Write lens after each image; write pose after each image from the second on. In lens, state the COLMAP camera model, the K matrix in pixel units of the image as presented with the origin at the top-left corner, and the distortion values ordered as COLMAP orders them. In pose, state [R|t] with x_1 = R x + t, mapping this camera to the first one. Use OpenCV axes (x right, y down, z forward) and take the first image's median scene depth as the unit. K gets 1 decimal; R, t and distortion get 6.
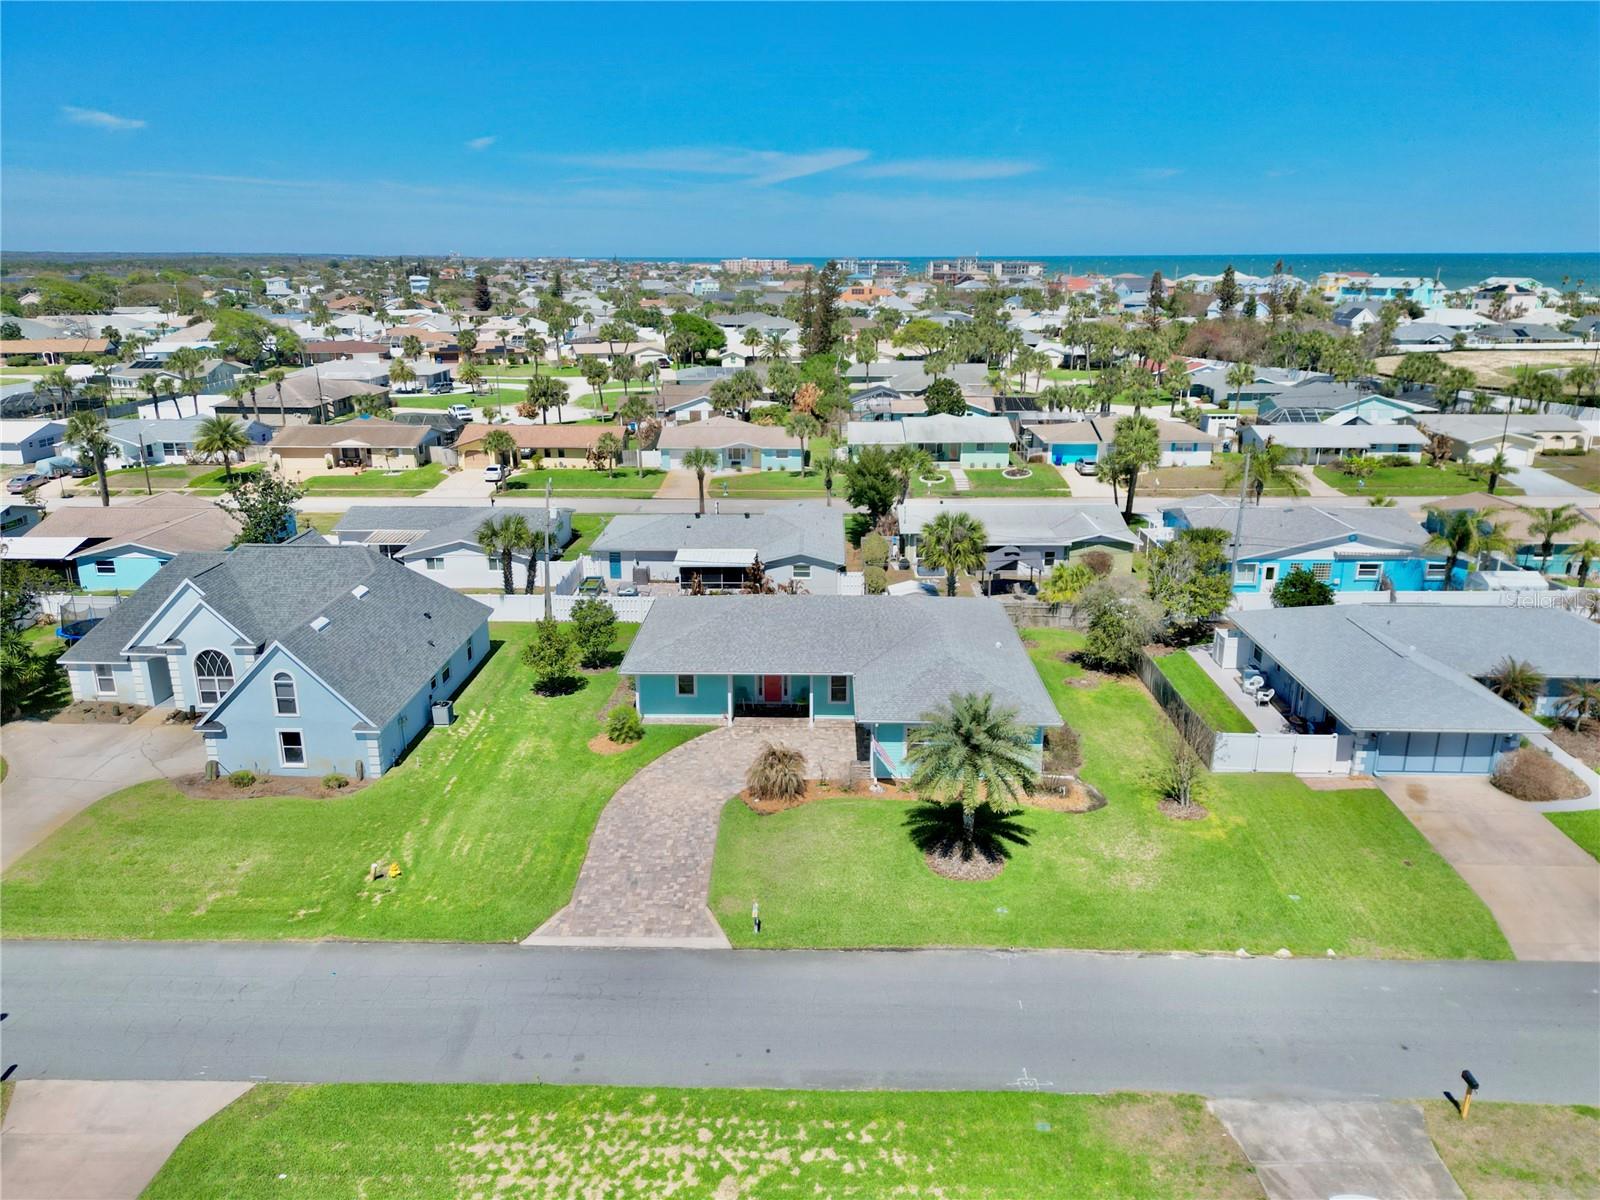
lens RADIAL K [[1118.4, 0, 793.3], [0, 1118.4, 600.5], [0, 0, 1]] dist [0.062372, -0.060141]
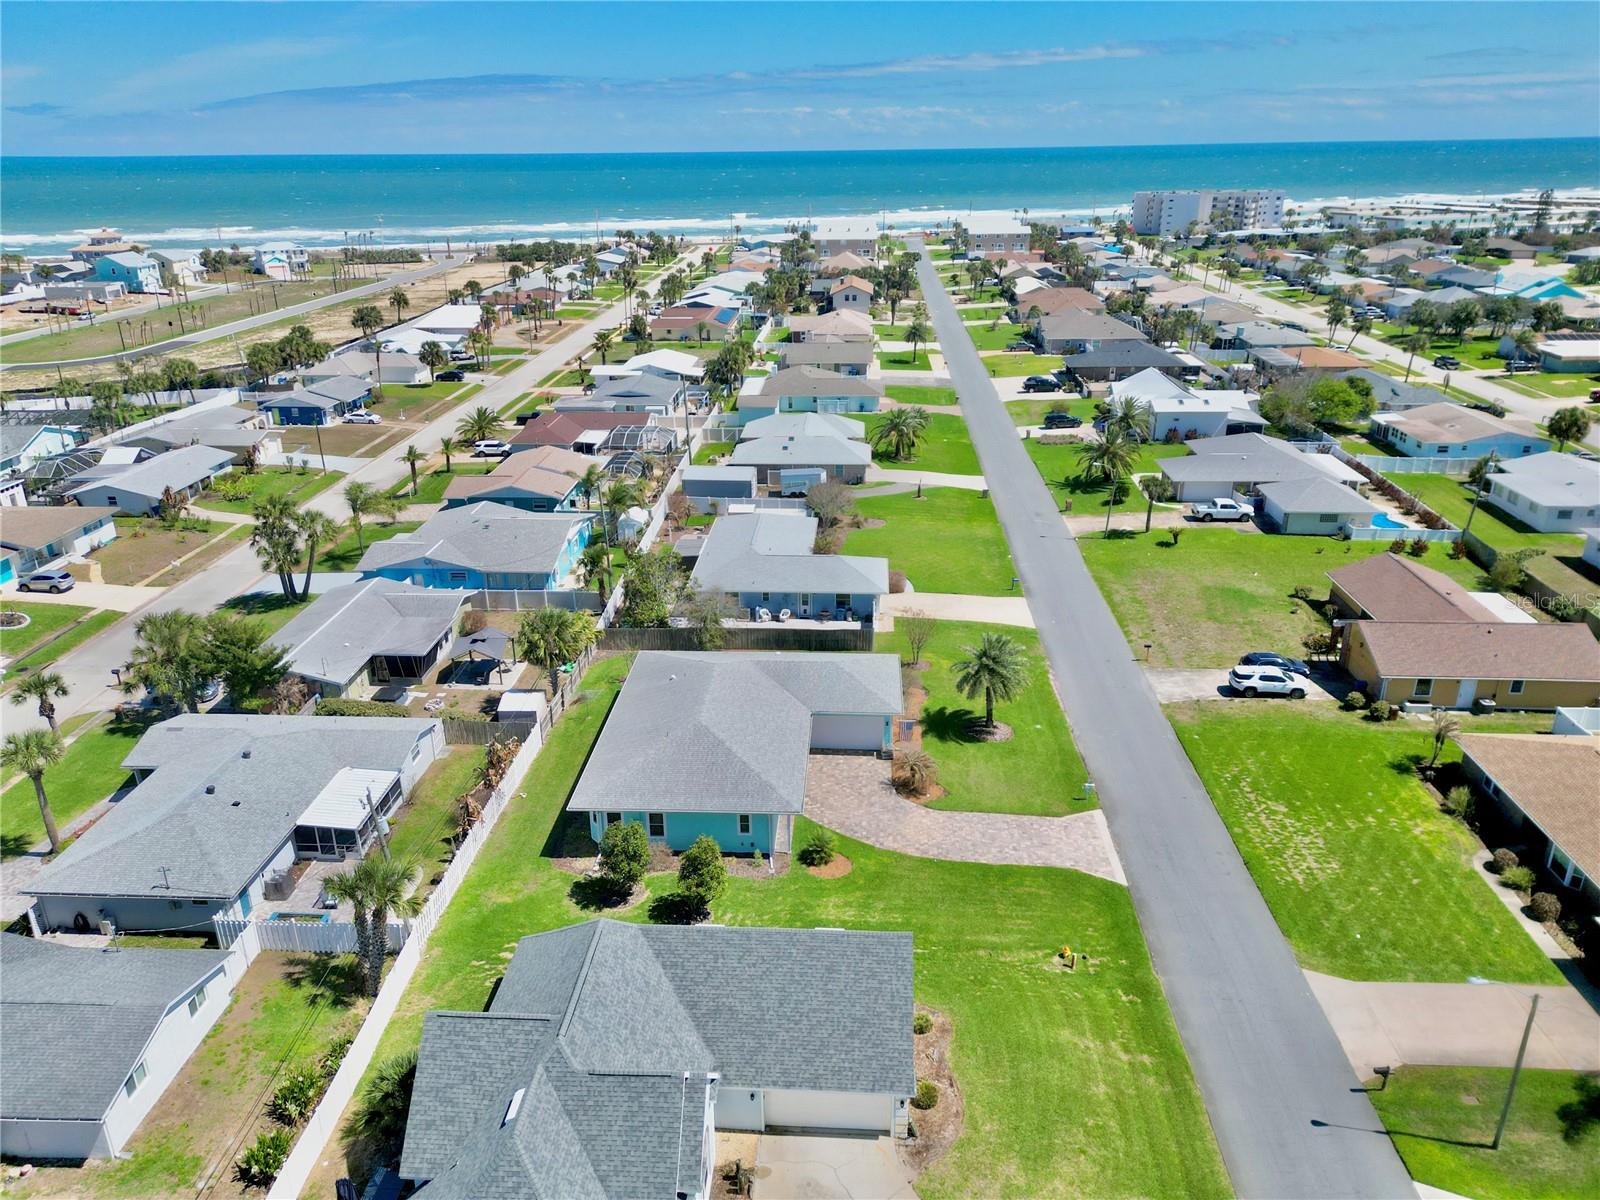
lens RADIAL K [[1114.0, 0, 793.1], [0, 1114.0, 600.1], [0, 0, 1]] dist [0.074128, -0.075913]
pose [[0.034841, -0.371909, 0.927615, -1.030804], [0.306150, 0.887527, 0.344337, -0.471494], [-0.951346, 0.271992, 0.144782, 0.750057]]
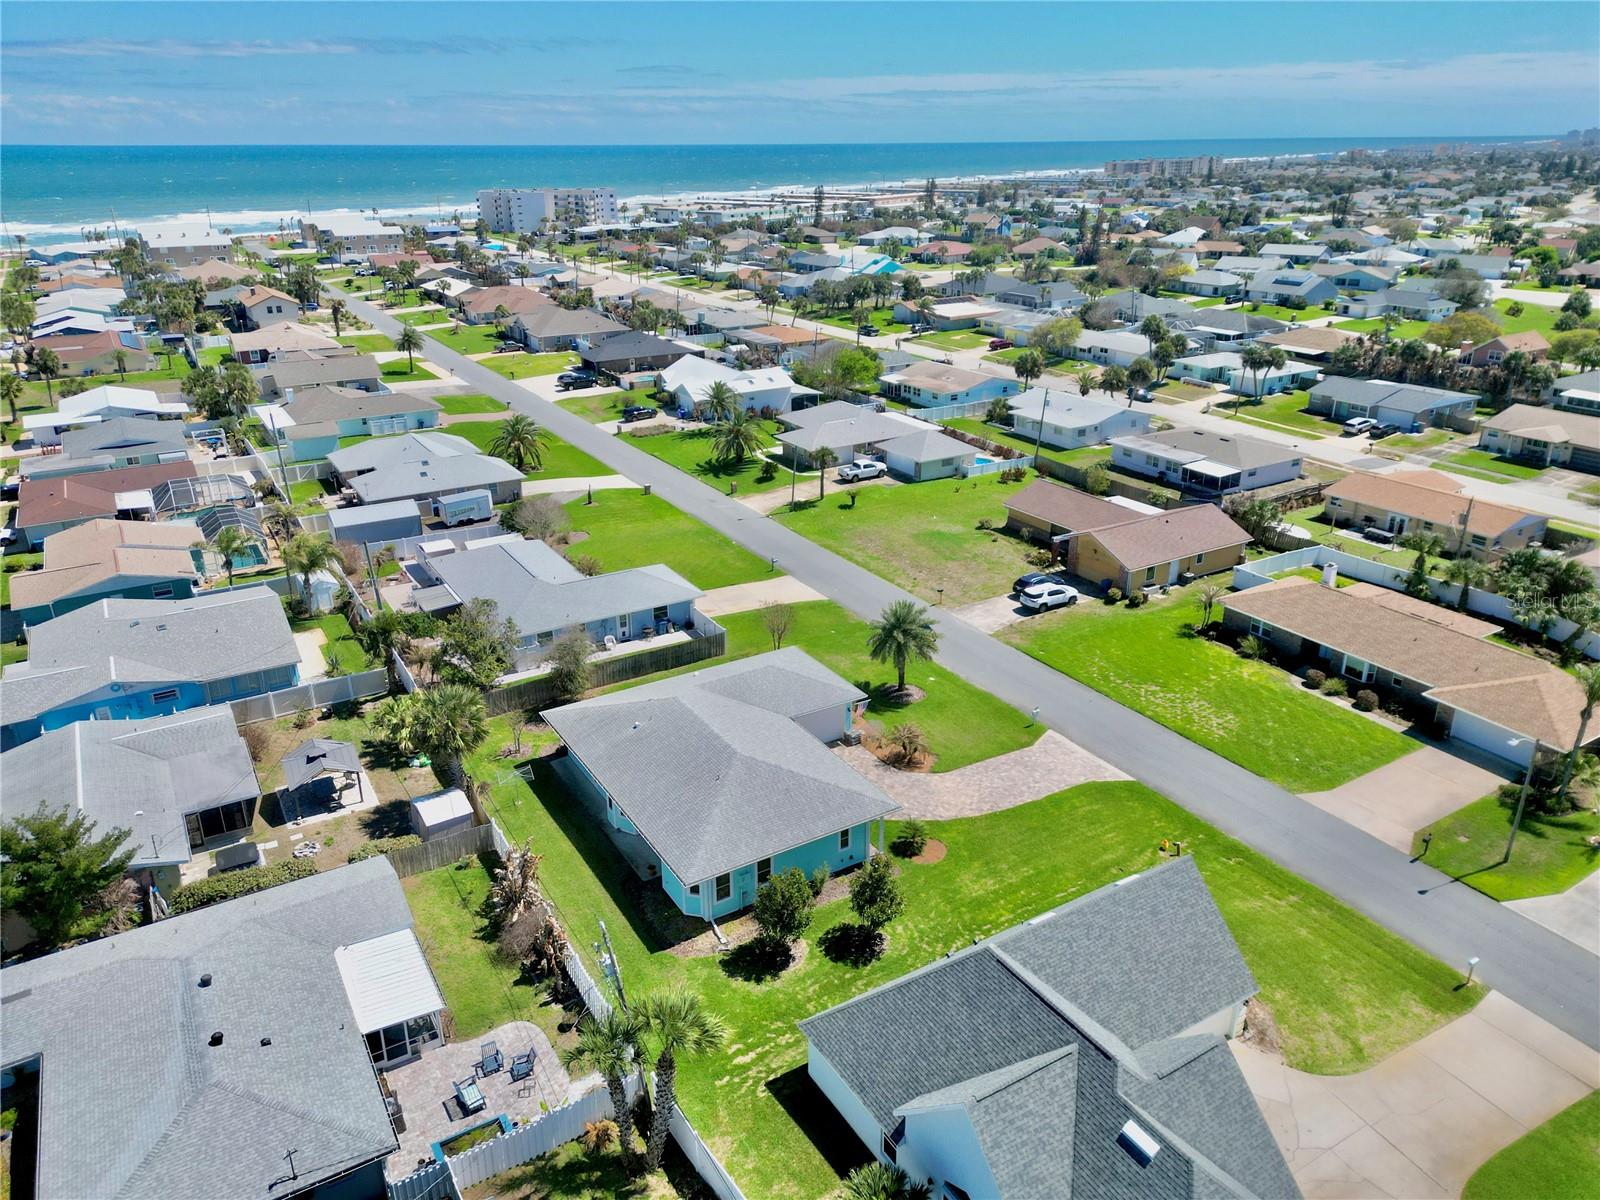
lens RADIAL K [[1109.0, 0, 793.1], [0, 1109.0, 603.0], [0, 0, 1]] dist [0.070088, -0.062202]
pose [[-0.542128, -0.316218, 0.778527, -0.824389], [0.254912, 0.820942, 0.510955, -0.637061], [-0.800698, 0.475459, -0.364447, 1.307168]]
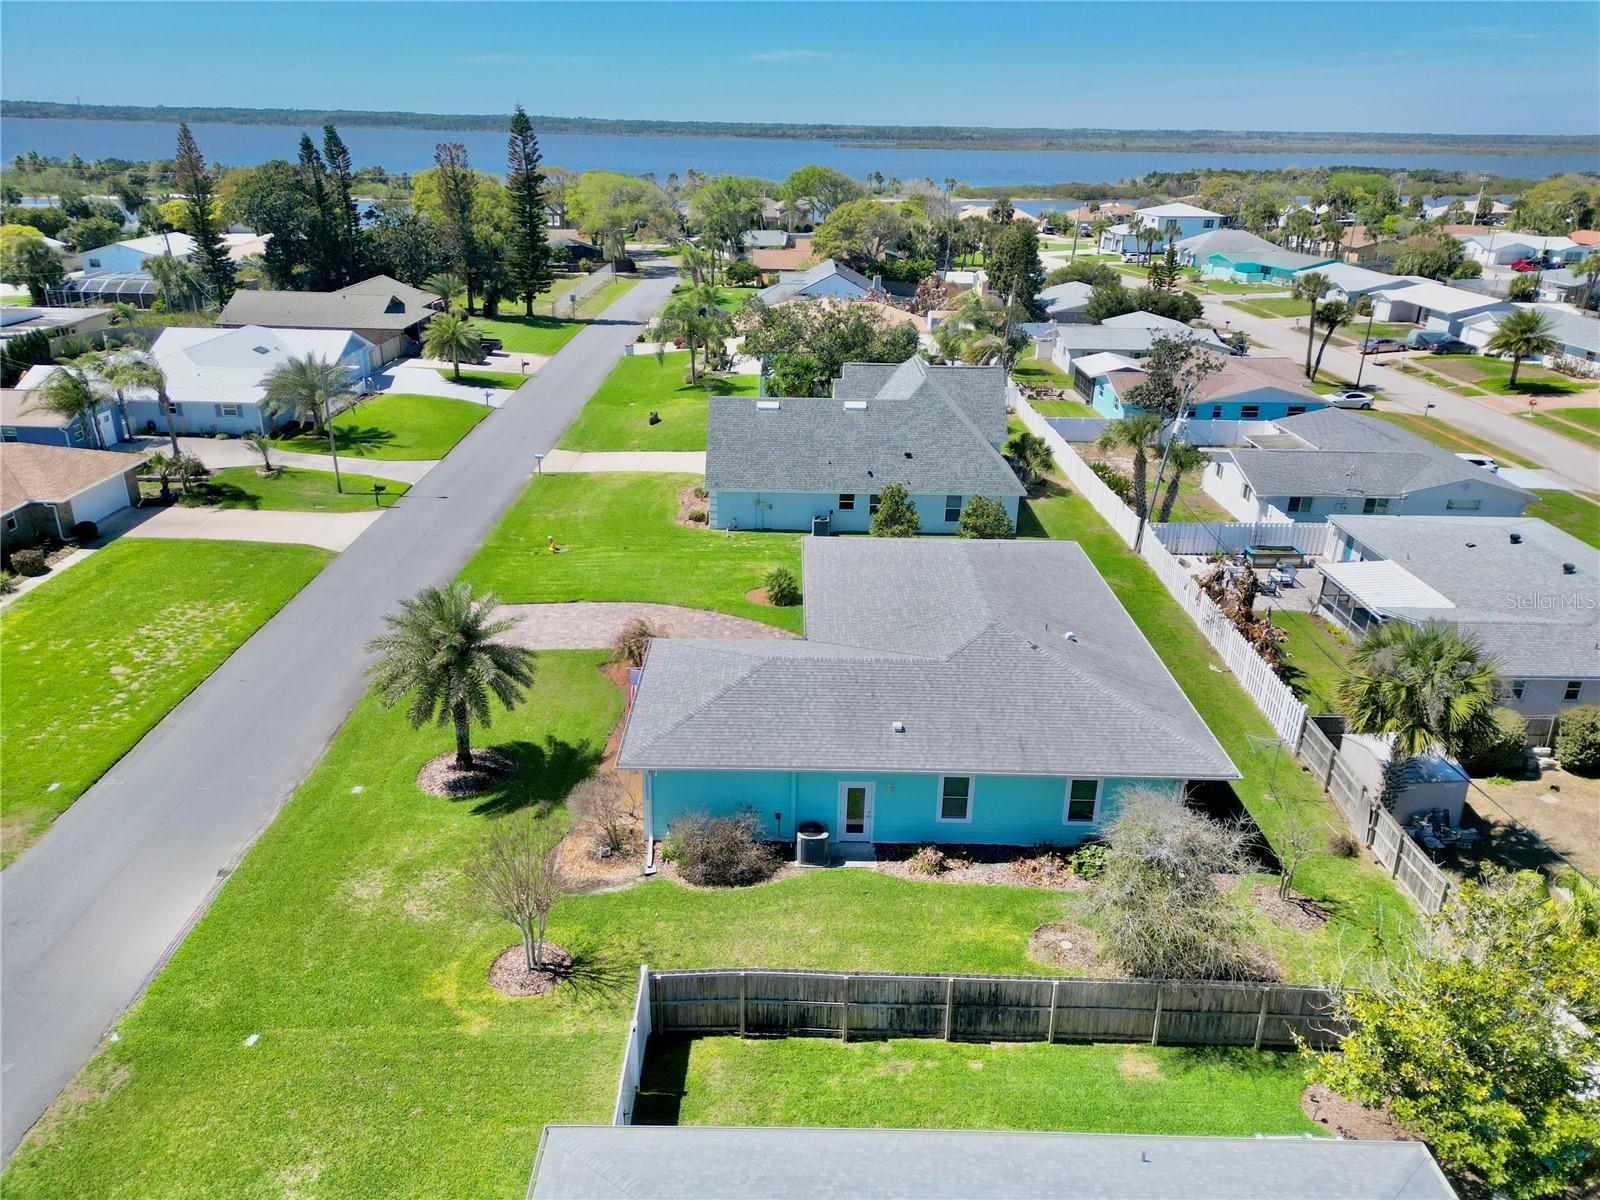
lens RADIAL K [[1114.0, 0, 793.1], [0, 1114.0, 600.1], [0, 0, 1]] dist [0.074128, -0.075913]
pose [[0.031119, 0.391848, -0.919503, 0.696045], [-0.313925, 0.877229, 0.363209, -0.217682], [0.948938, 0.277352, 0.150310, 0.817738]]
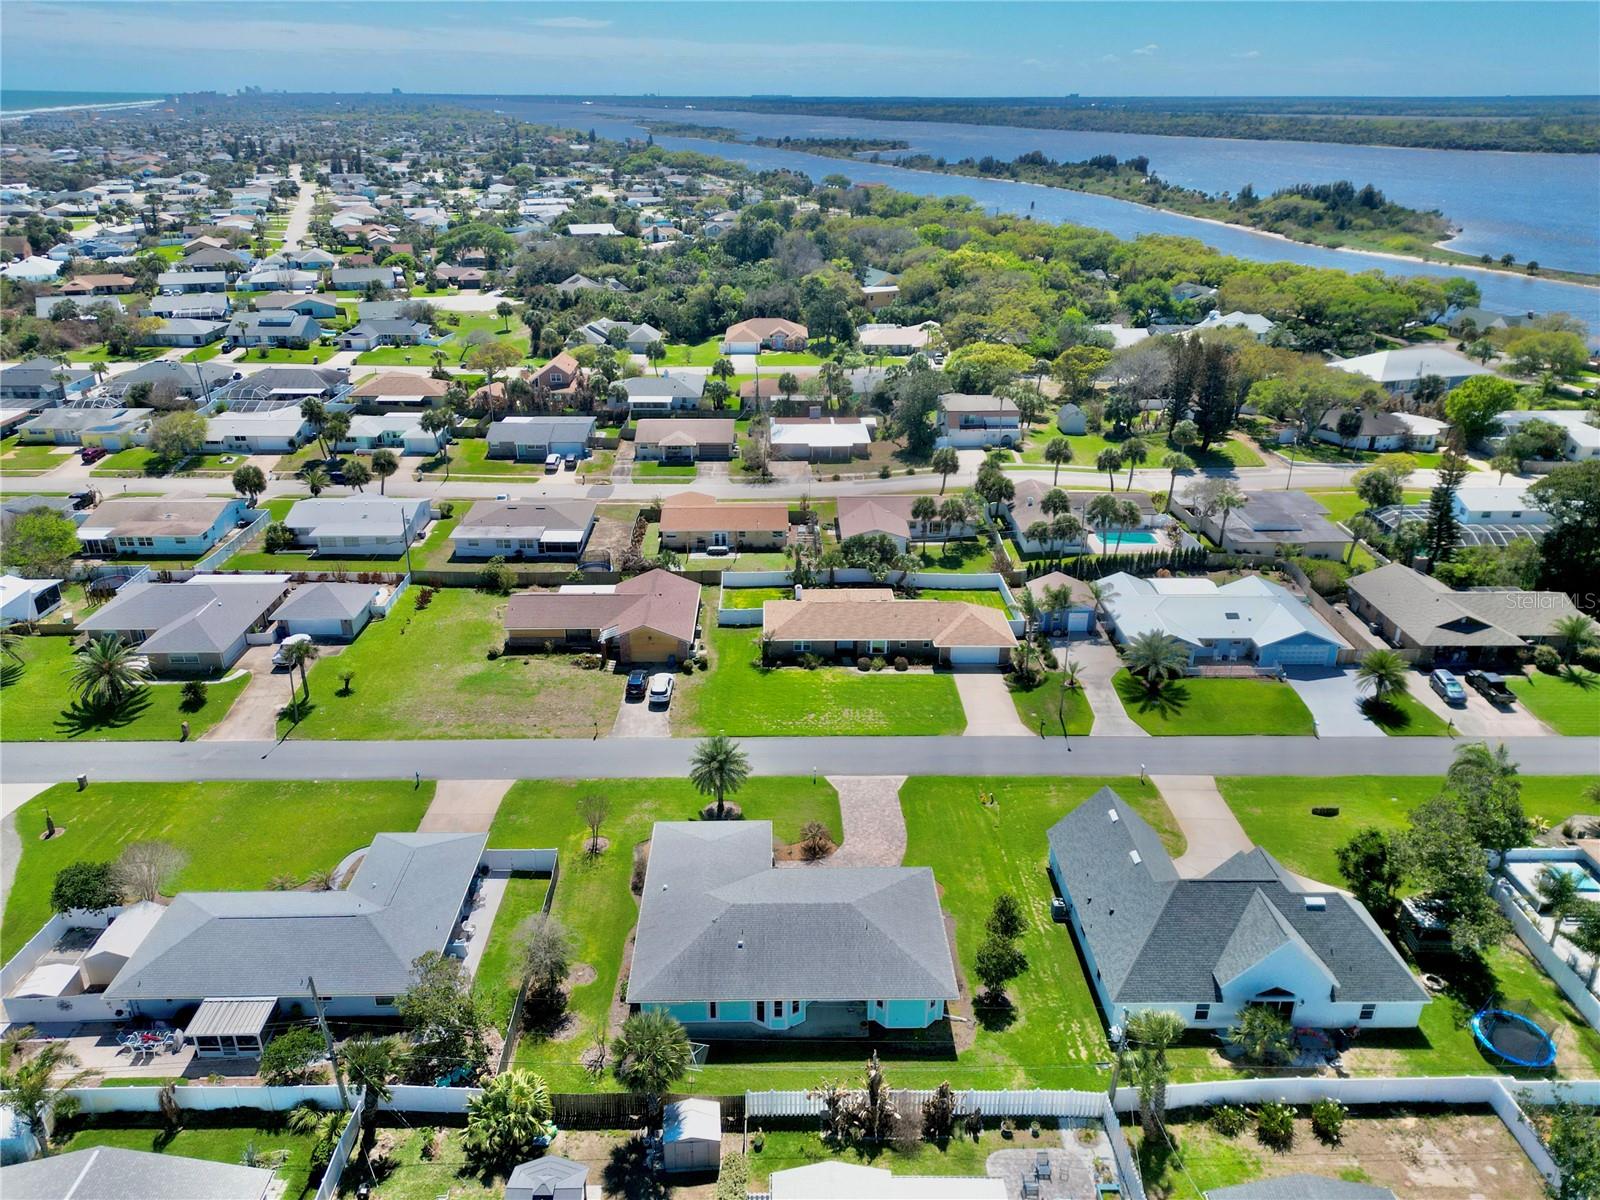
lens RADIAL K [[1109.0, 0, 793.1], [0, 1109.0, 603.0], [0, 0, 1]] dist [0.070088, -0.062202]
pose [[-0.998707, 0.019408, -0.046994, 0.084006], [-0.016736, 0.747287, 0.664290, -1.110982], [0.048010, 0.664218, -0.745996, 1.759216]]
